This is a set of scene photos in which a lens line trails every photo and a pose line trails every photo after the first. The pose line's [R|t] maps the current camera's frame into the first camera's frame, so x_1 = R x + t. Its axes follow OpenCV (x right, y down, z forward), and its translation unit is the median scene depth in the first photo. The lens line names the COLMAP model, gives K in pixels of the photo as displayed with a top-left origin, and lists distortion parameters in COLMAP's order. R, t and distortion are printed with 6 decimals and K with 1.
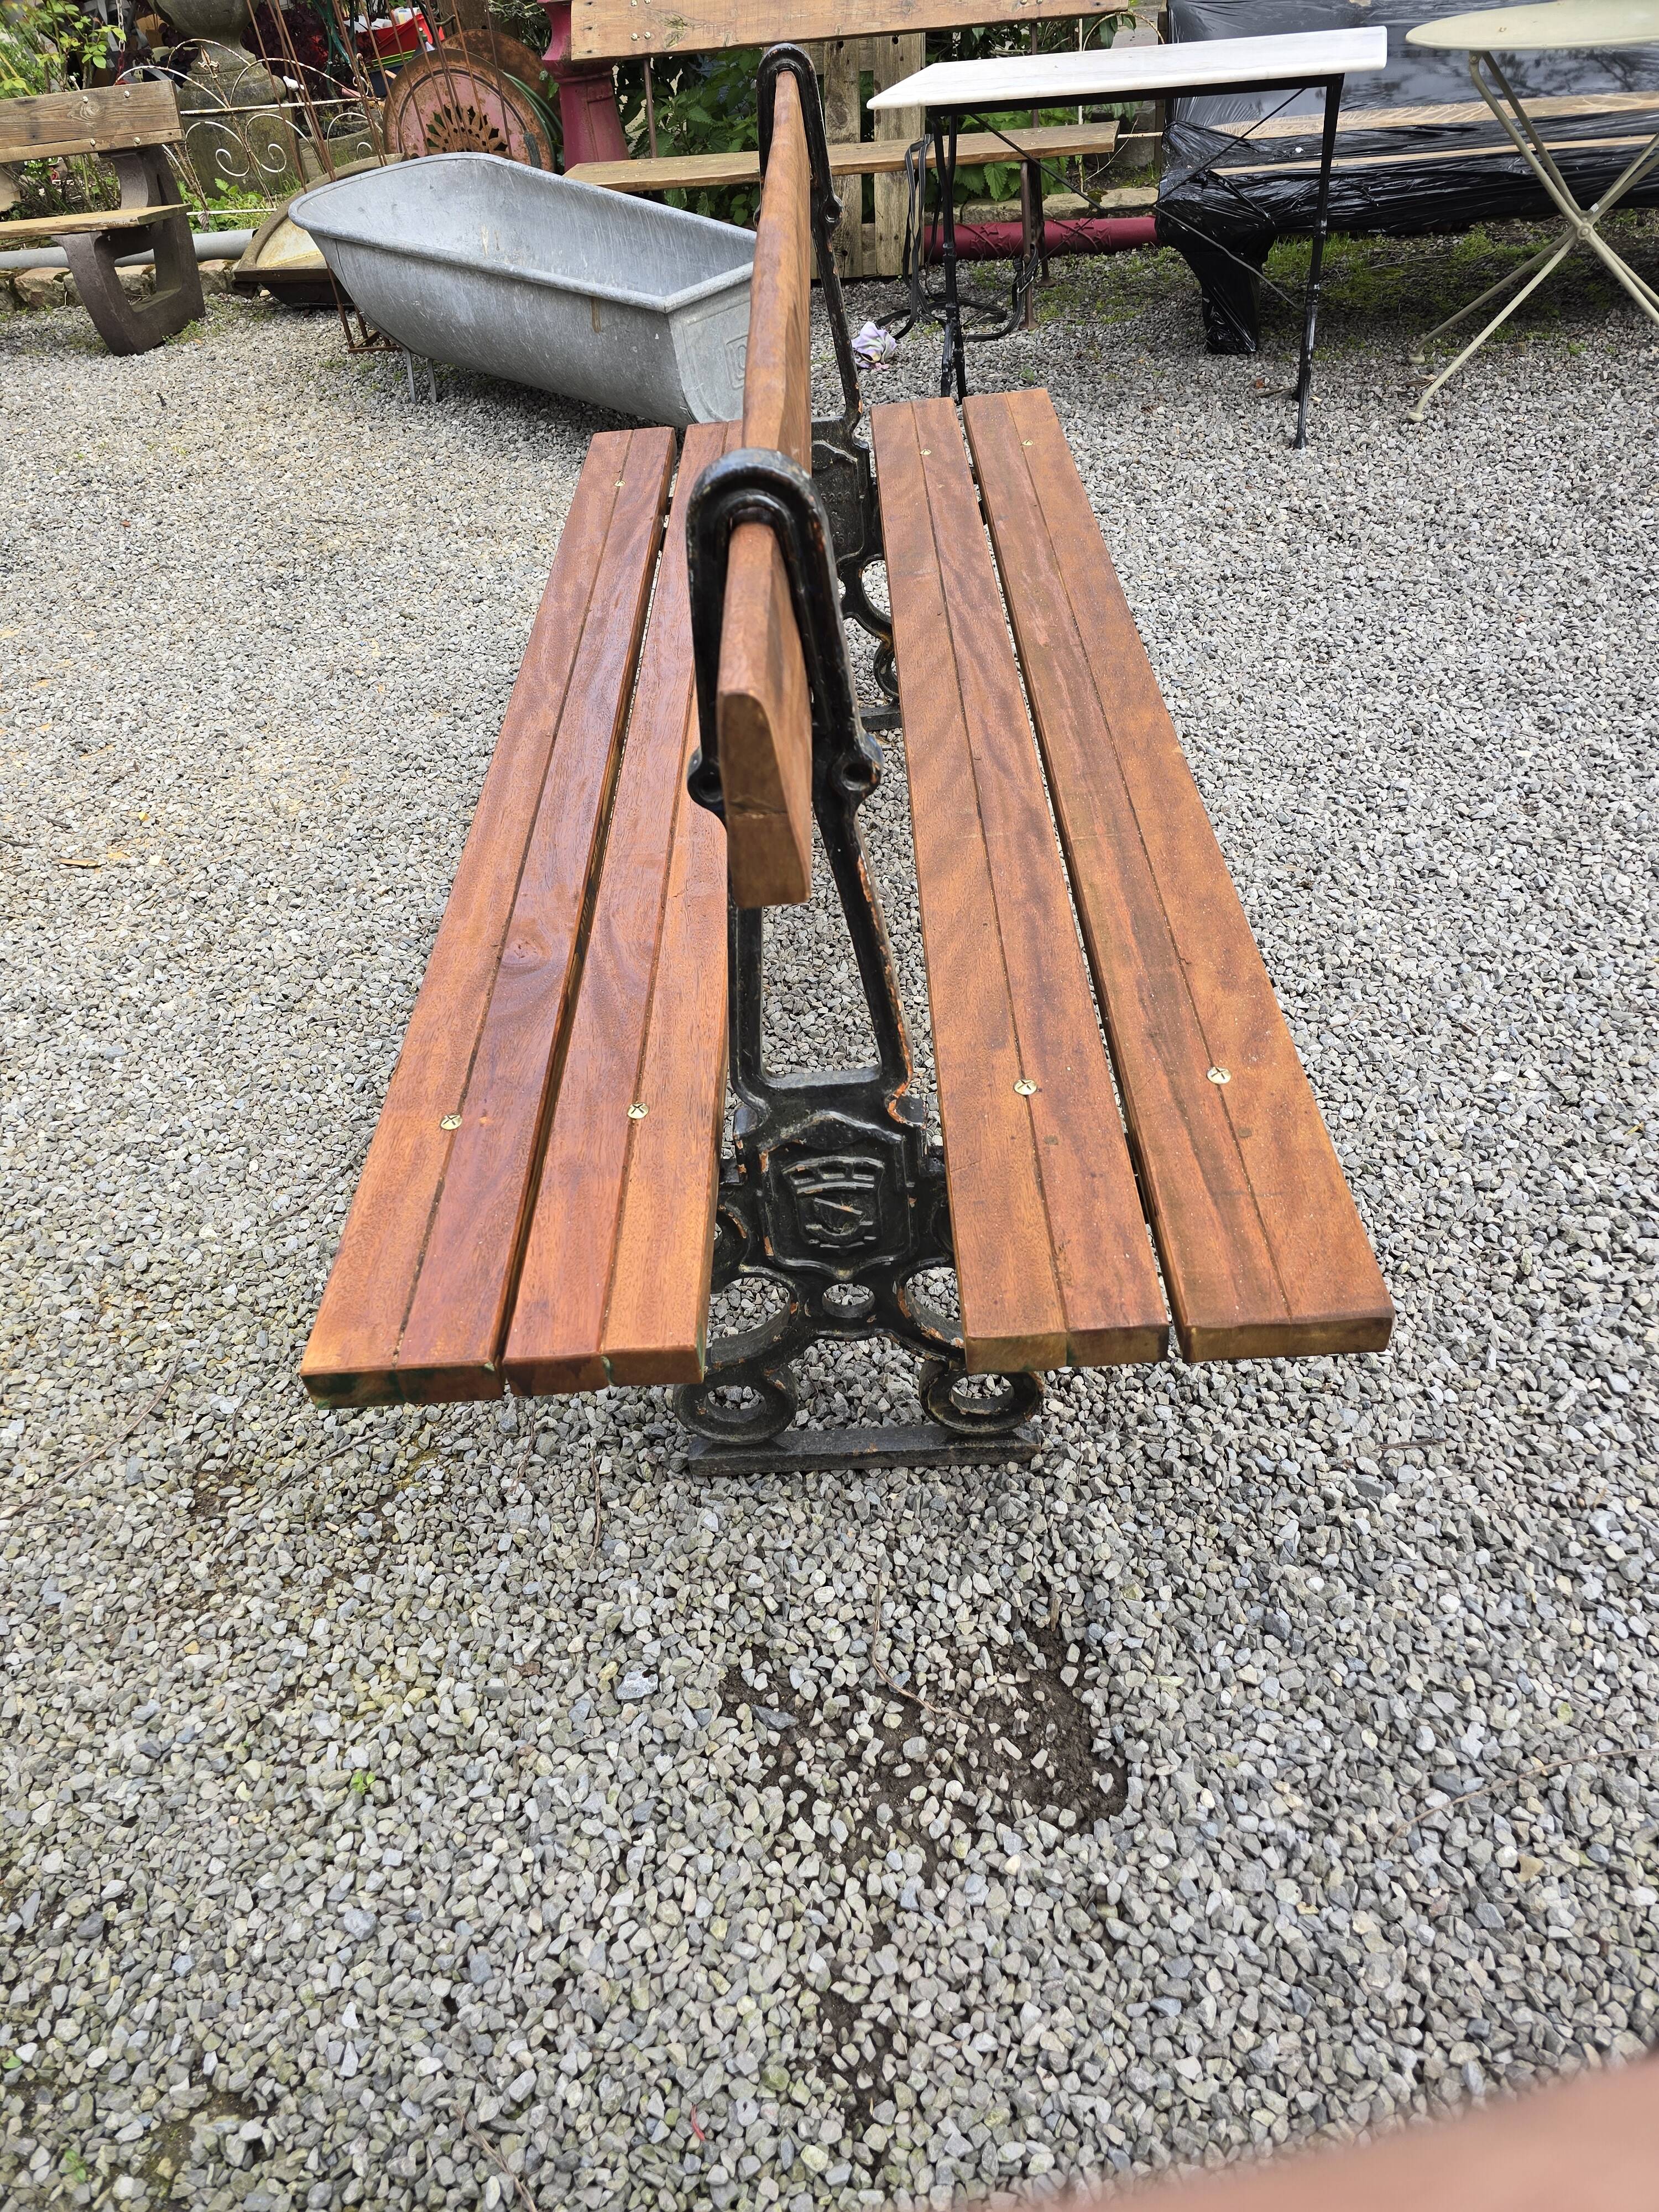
lens RADIAL K [[1509.2, 0, 829.6], [0, 1509.2, 1058.8], [0, 0, 1]] dist [0.033211, -0.015771]
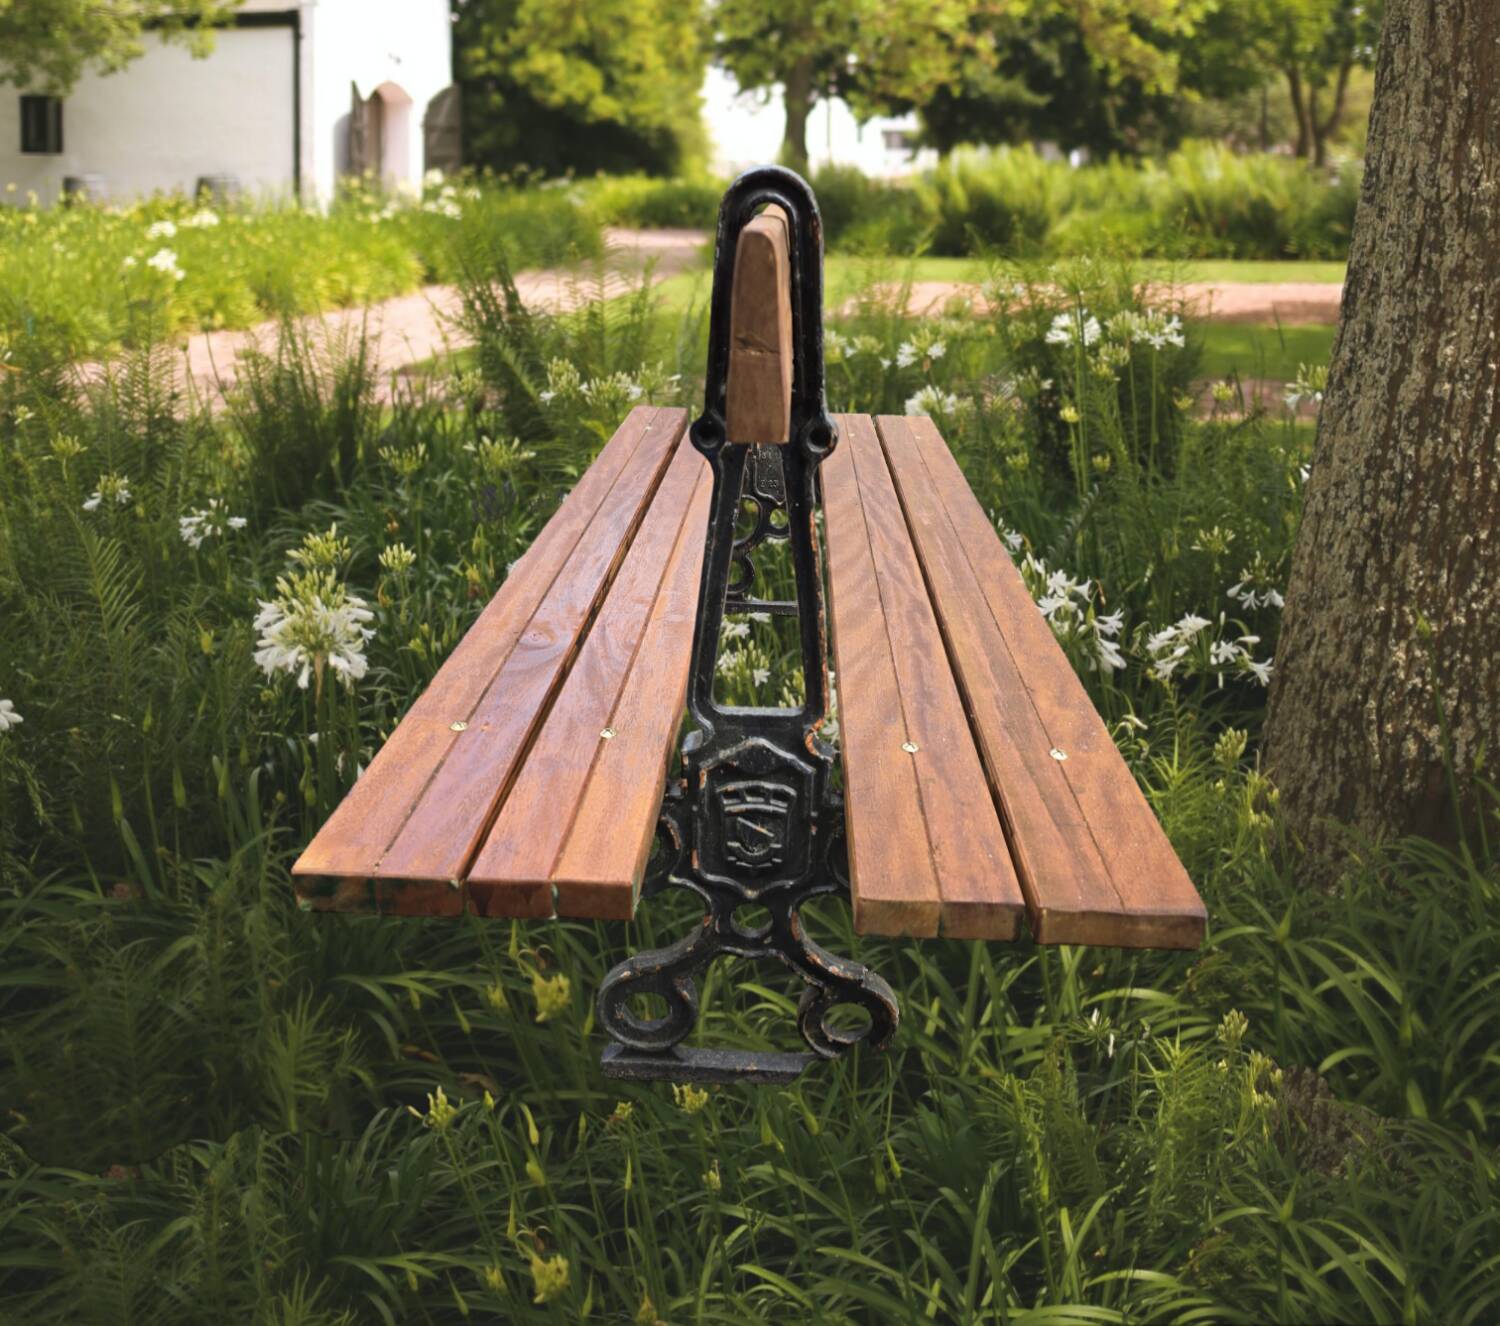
lens RADIAL K [[1005.4, 0, 789.2], [0, 1005.4, 691.7], [0, 0, 1]] dist [0.043396, 0.000397]
pose [[0.992233, 0.118707, 0.037179, -0.011273], [-0.106349, 0.964565, -0.241465, 0.191192], [-0.064525, 0.235635, 0.969697, 0.158201]]
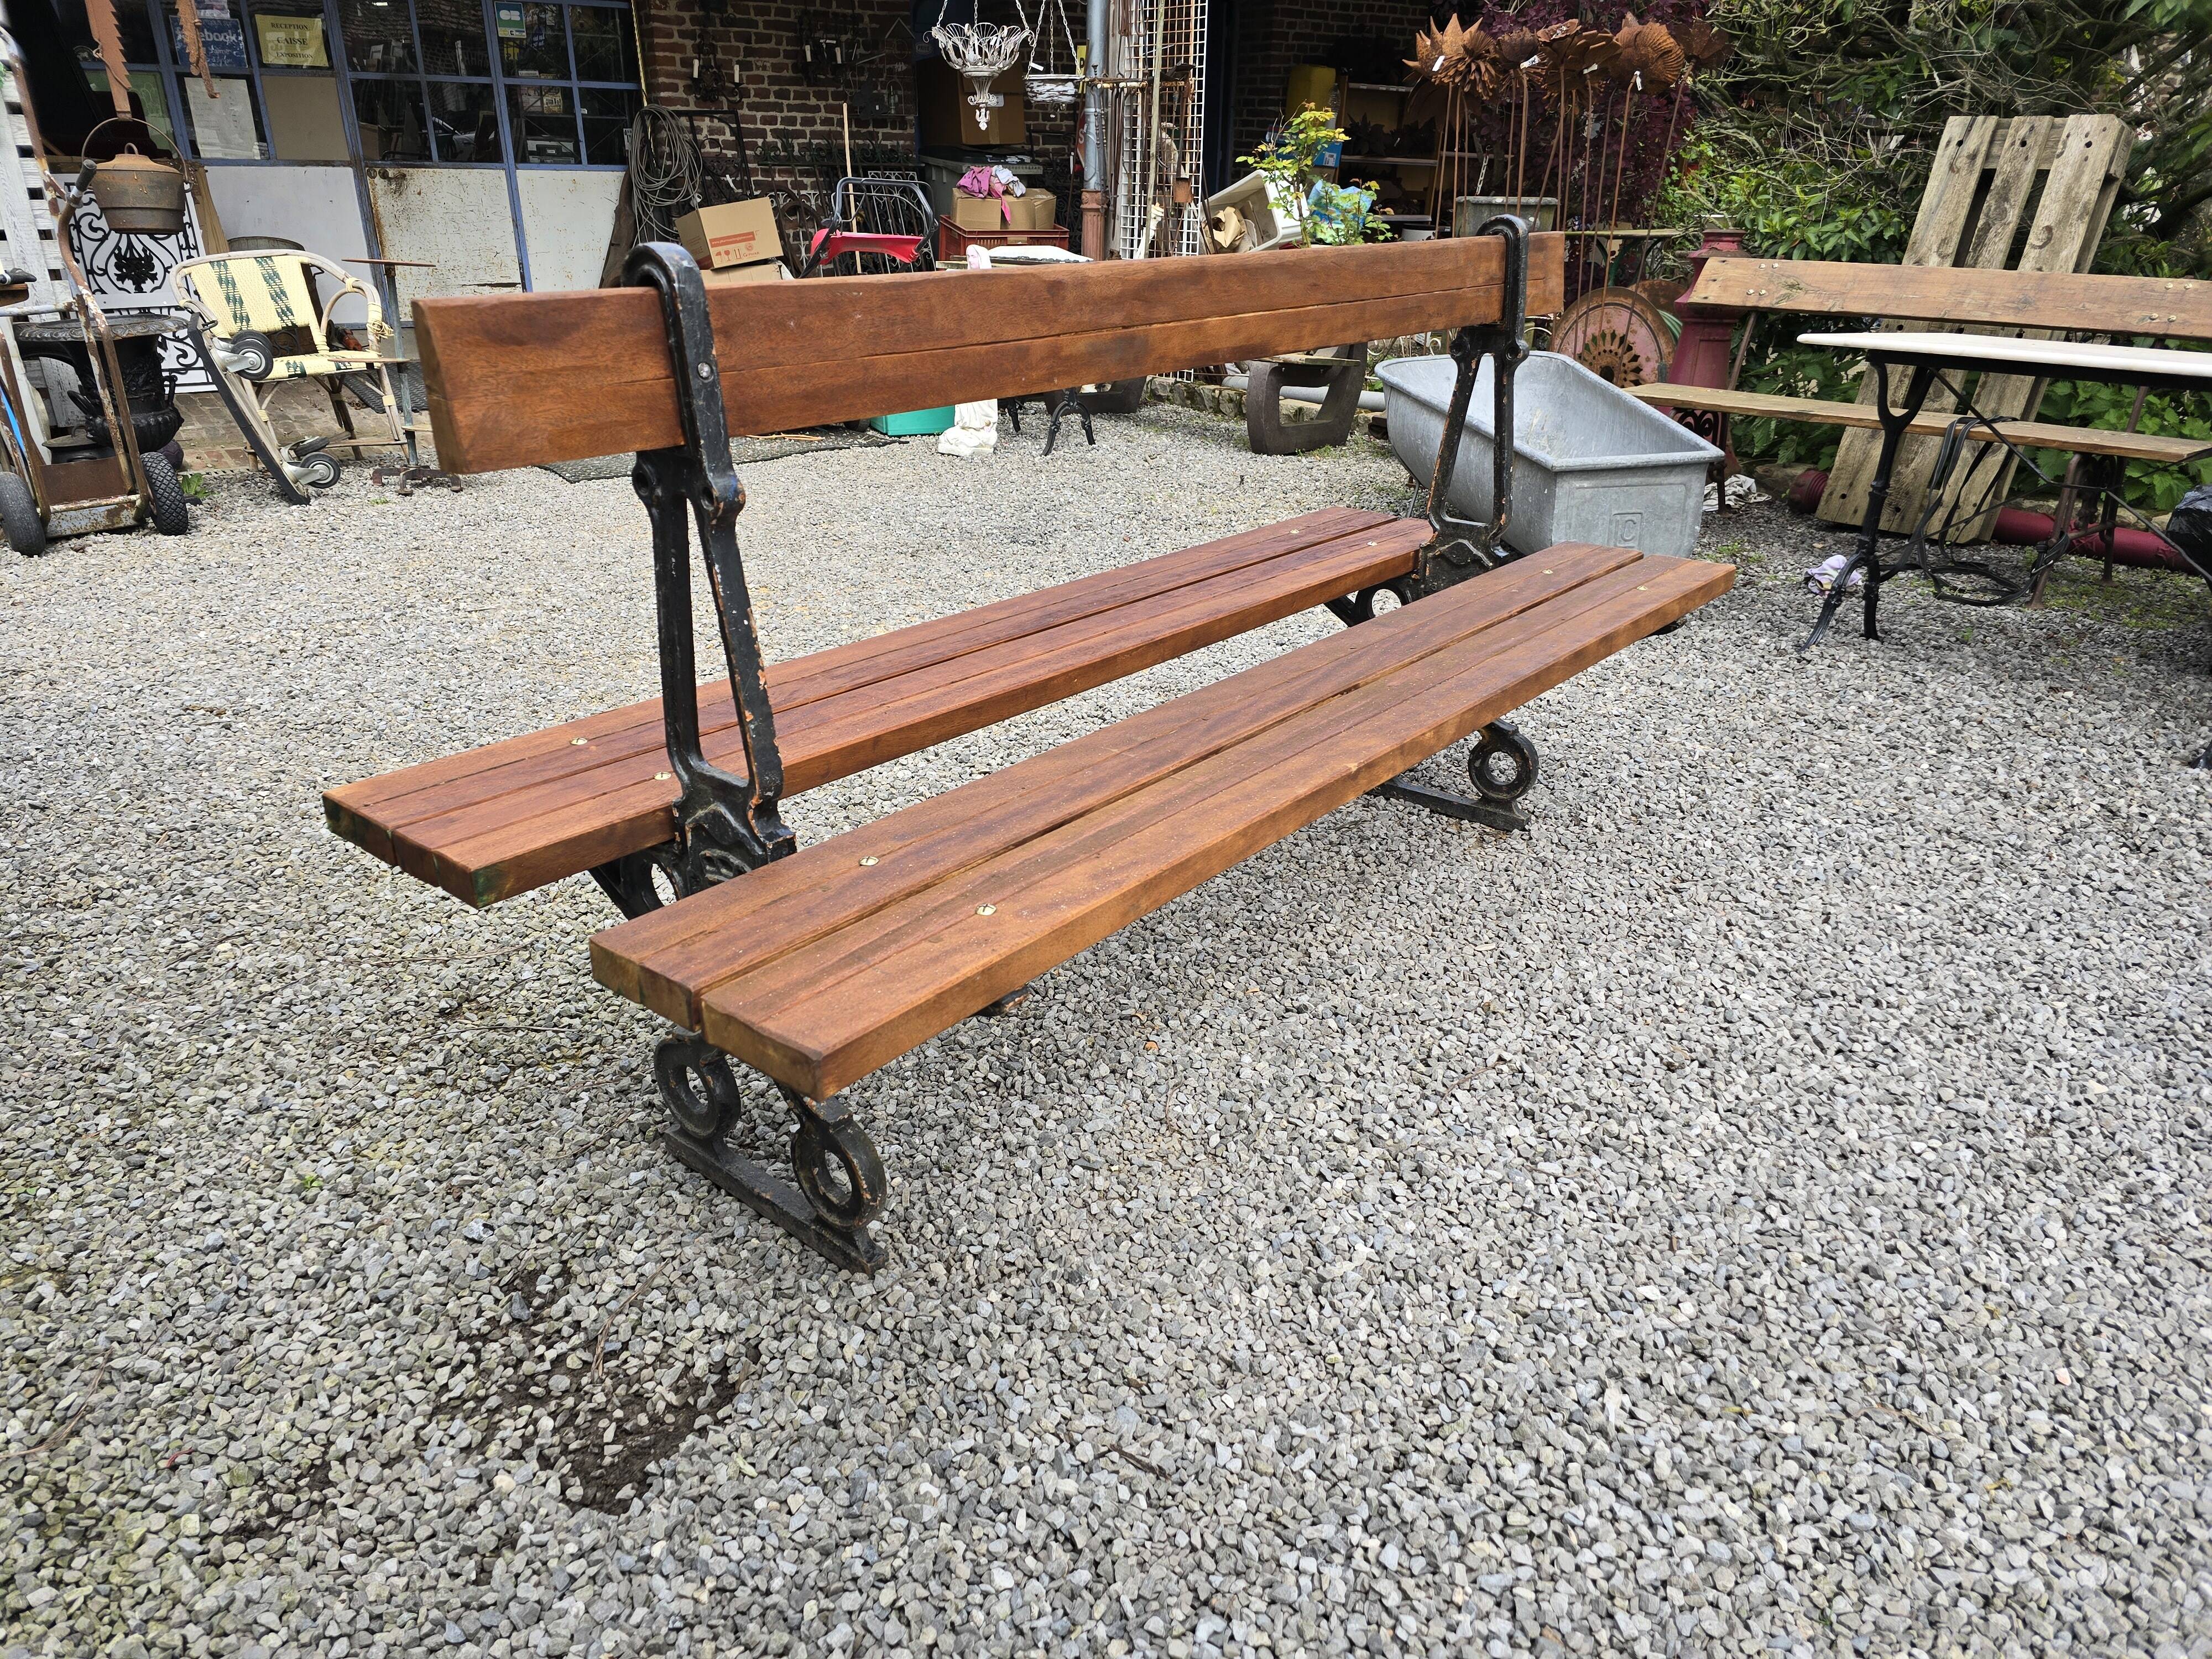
lens RADIAL K [[1509.2, 0, 1112.1], [0, 1509.2, 823.8], [0, 0, 1]] dist [0.033211, -0.015771]
pose [[0.765613, 0.339135, -0.546647, 0.884585], [-0.474134, 0.871790, -0.123202, 0.046772], [0.434780, 0.353509, 0.828250, 0.119989]]
